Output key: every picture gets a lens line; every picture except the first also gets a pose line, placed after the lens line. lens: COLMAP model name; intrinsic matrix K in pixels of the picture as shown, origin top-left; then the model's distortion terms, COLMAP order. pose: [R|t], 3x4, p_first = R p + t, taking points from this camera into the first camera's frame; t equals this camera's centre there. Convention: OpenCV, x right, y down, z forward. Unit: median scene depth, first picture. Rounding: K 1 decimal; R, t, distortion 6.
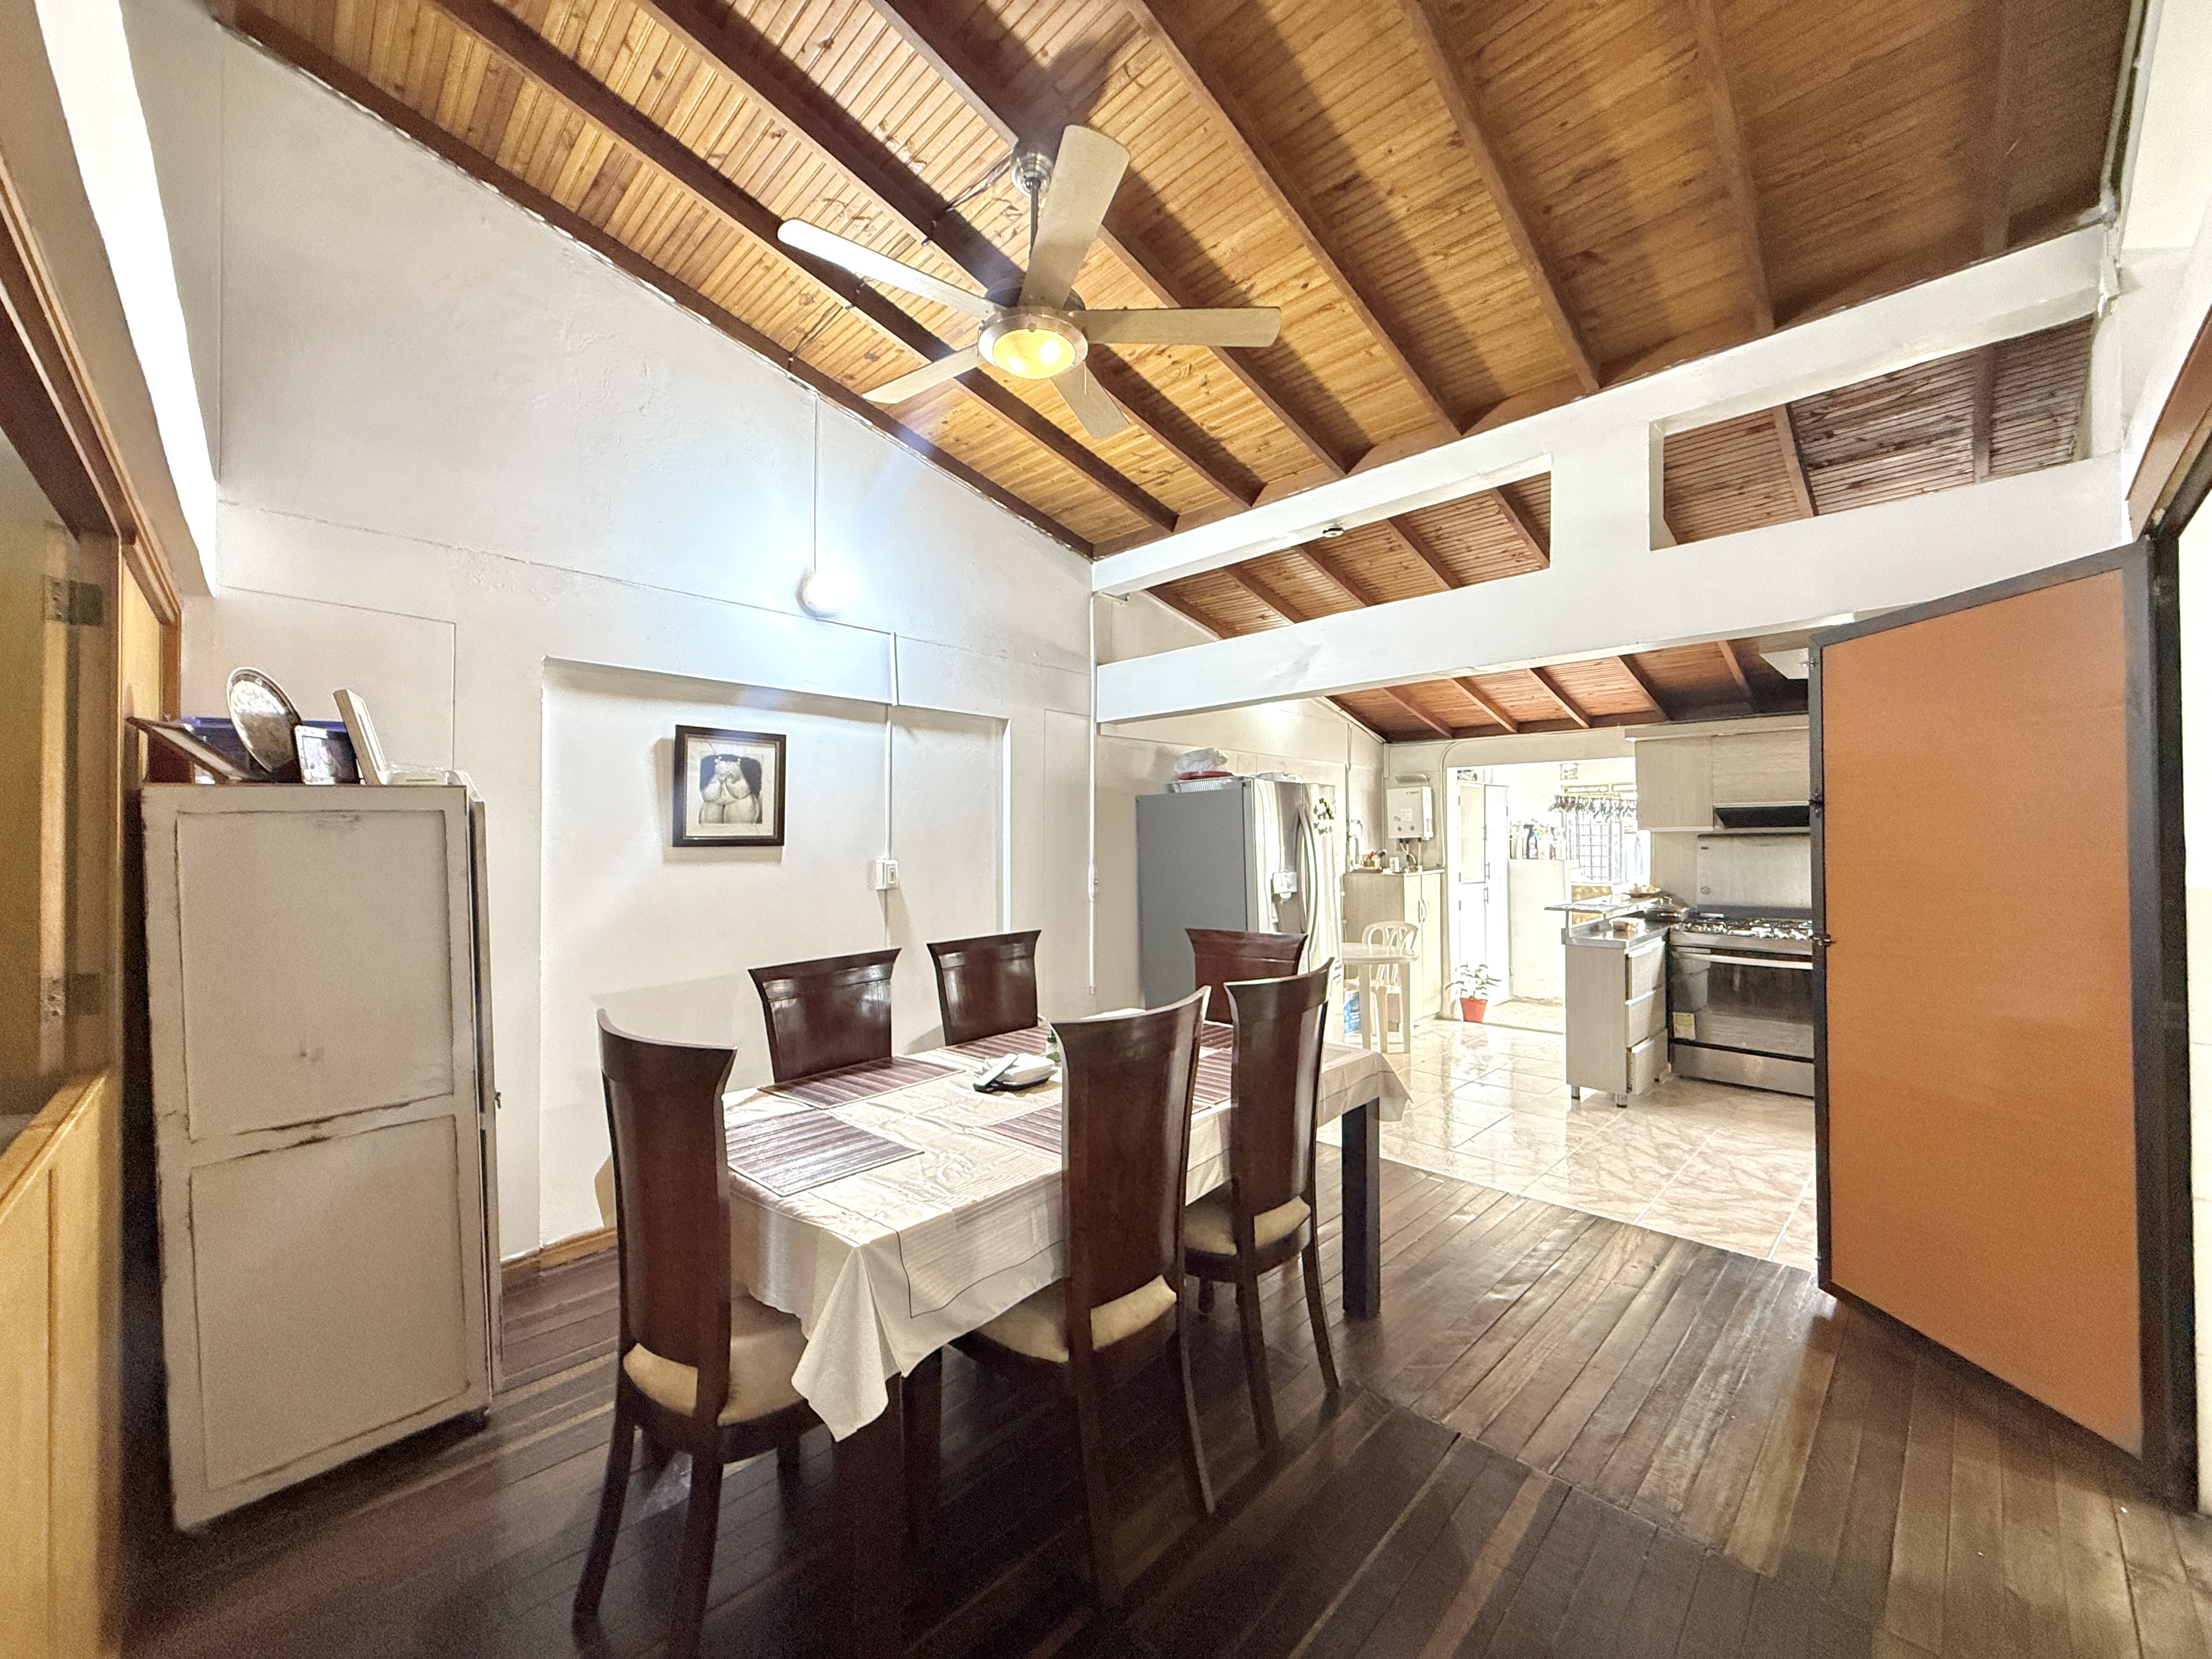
lens RADIAL K [[877.5, 0, 1096.6], [0, 877.5, 828.6], [0, 0, 1]] dist [-0.001953, 0.000279]
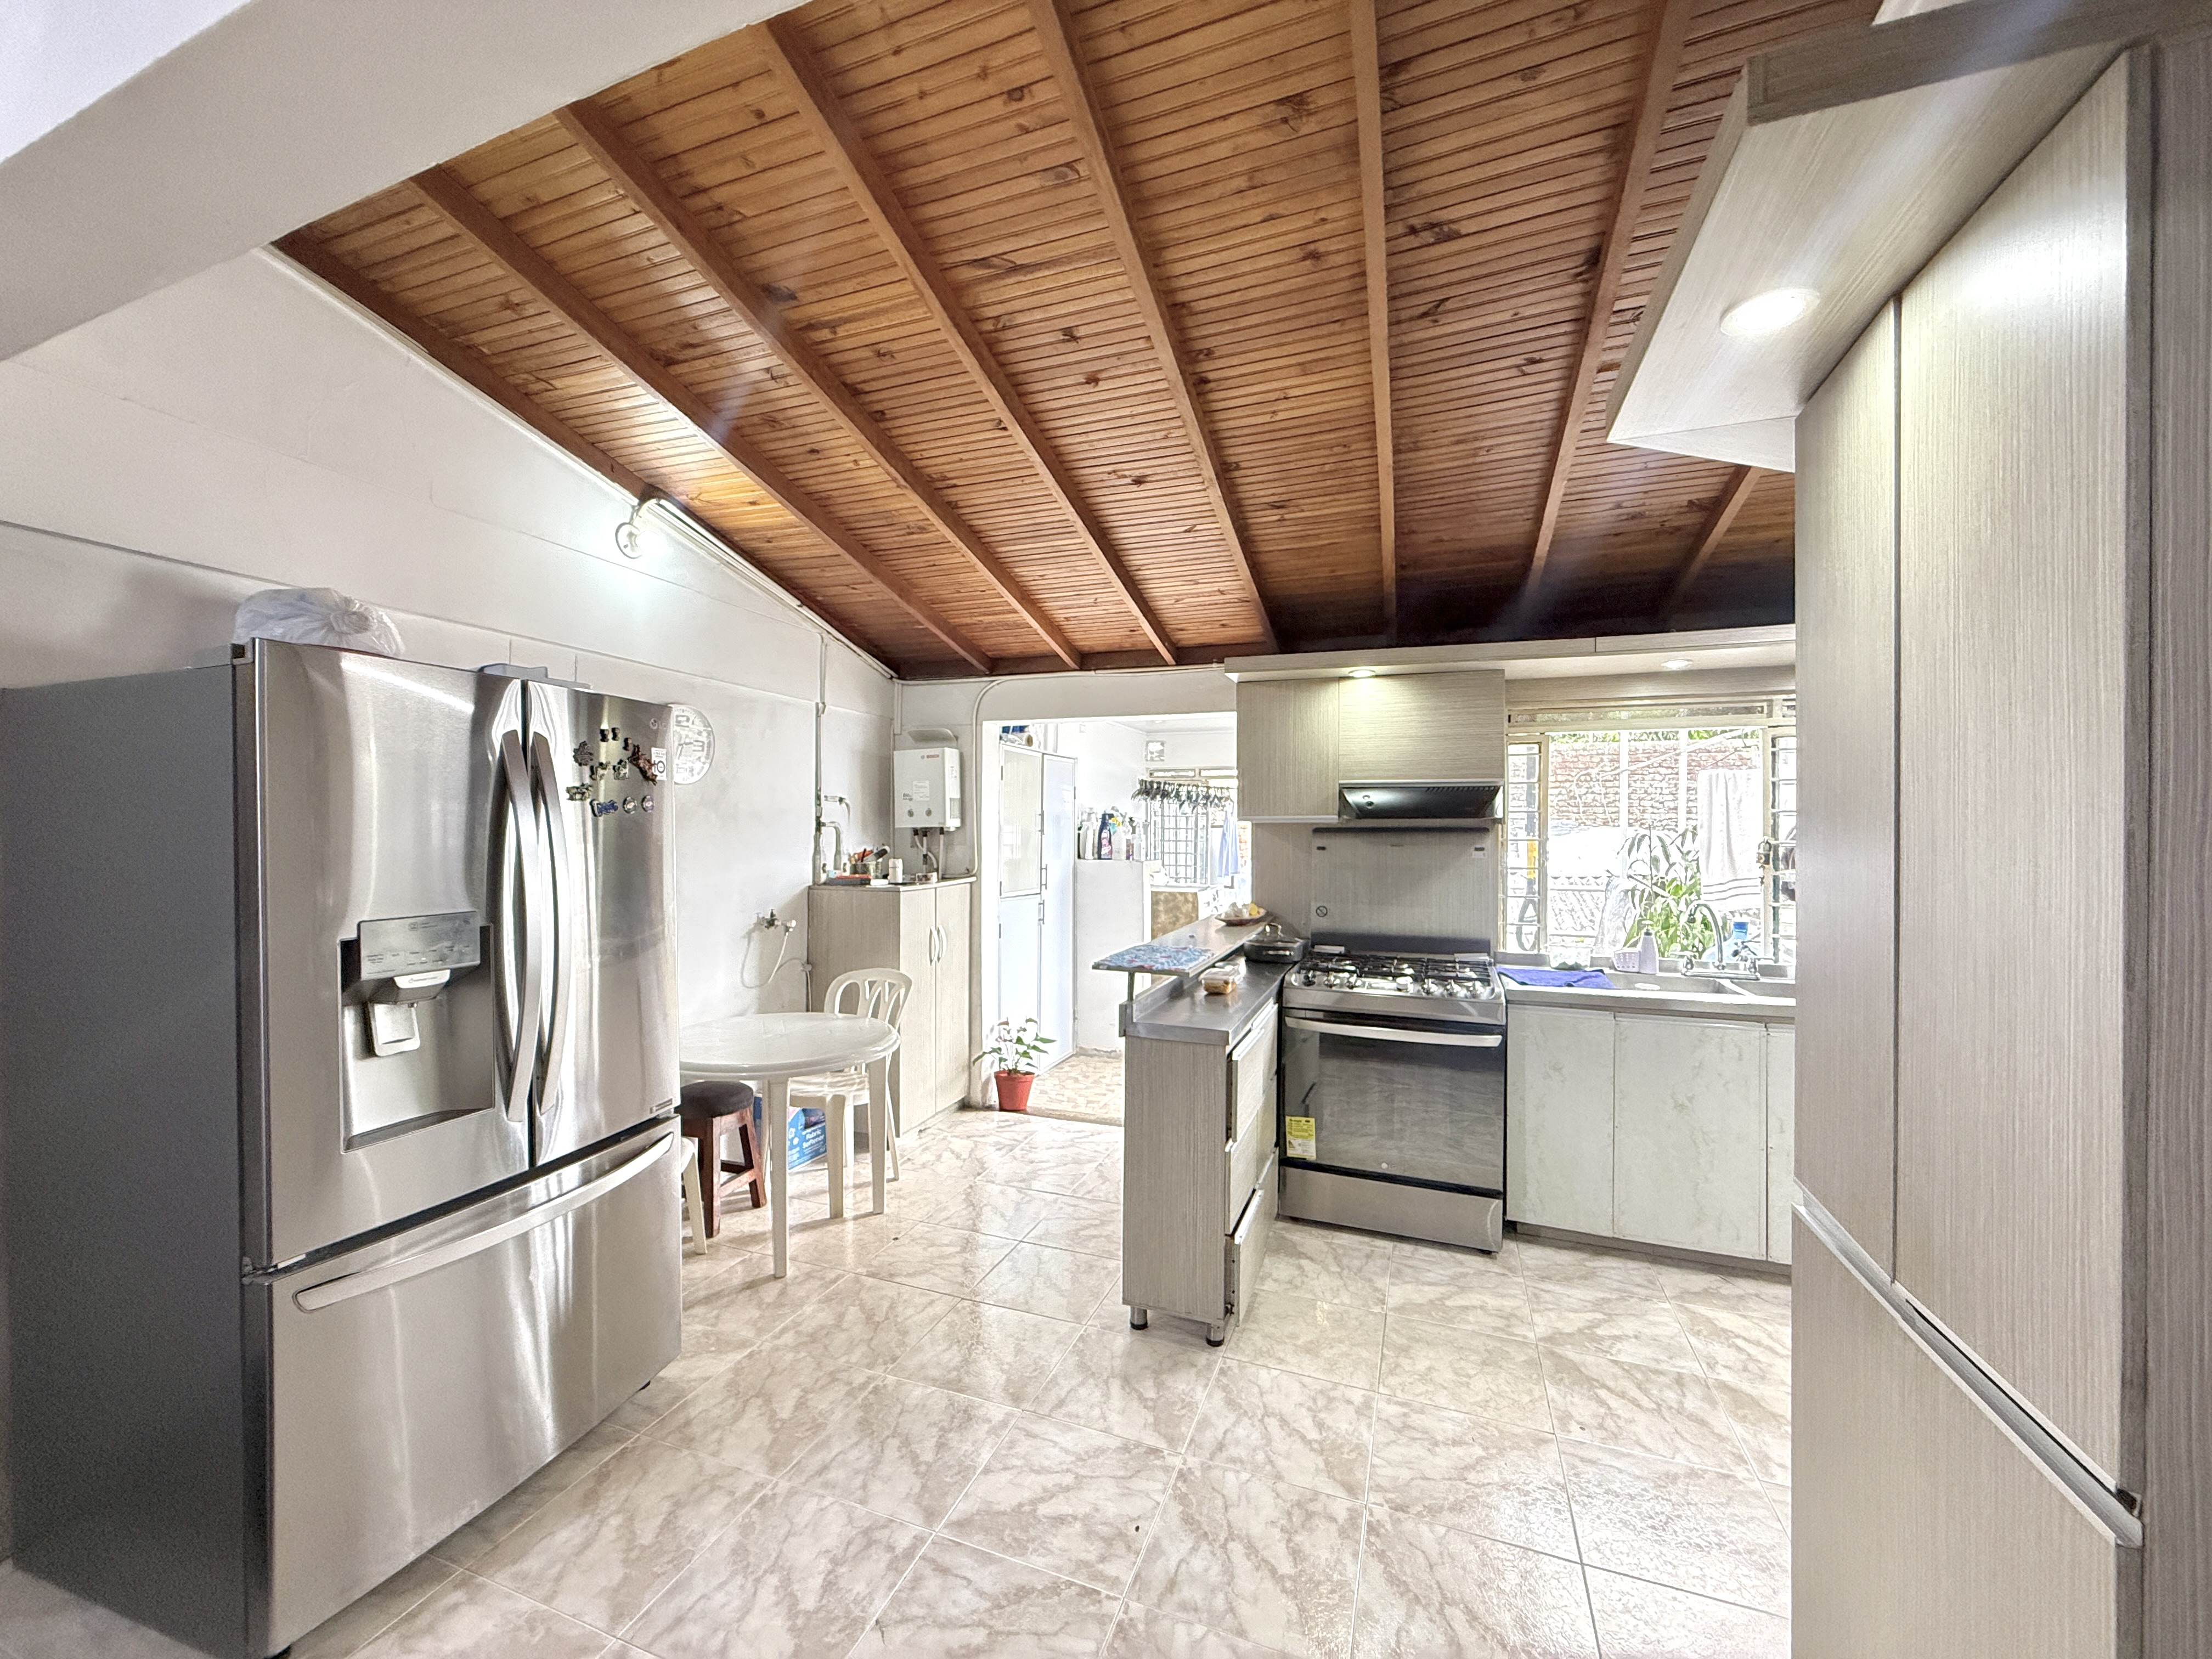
lens RADIAL K [[877.5, 0, 1096.6], [0, 877.5, 828.6], [0, 0, 1]] dist [-0.001953, 0.000279]
pose [[0.912414, 0.014454, 0.409012, 0.242372], [-0.019111, 0.999791, 0.007300, 0.004756], [-0.408821, -0.014478, 0.912500, 0.426423]]
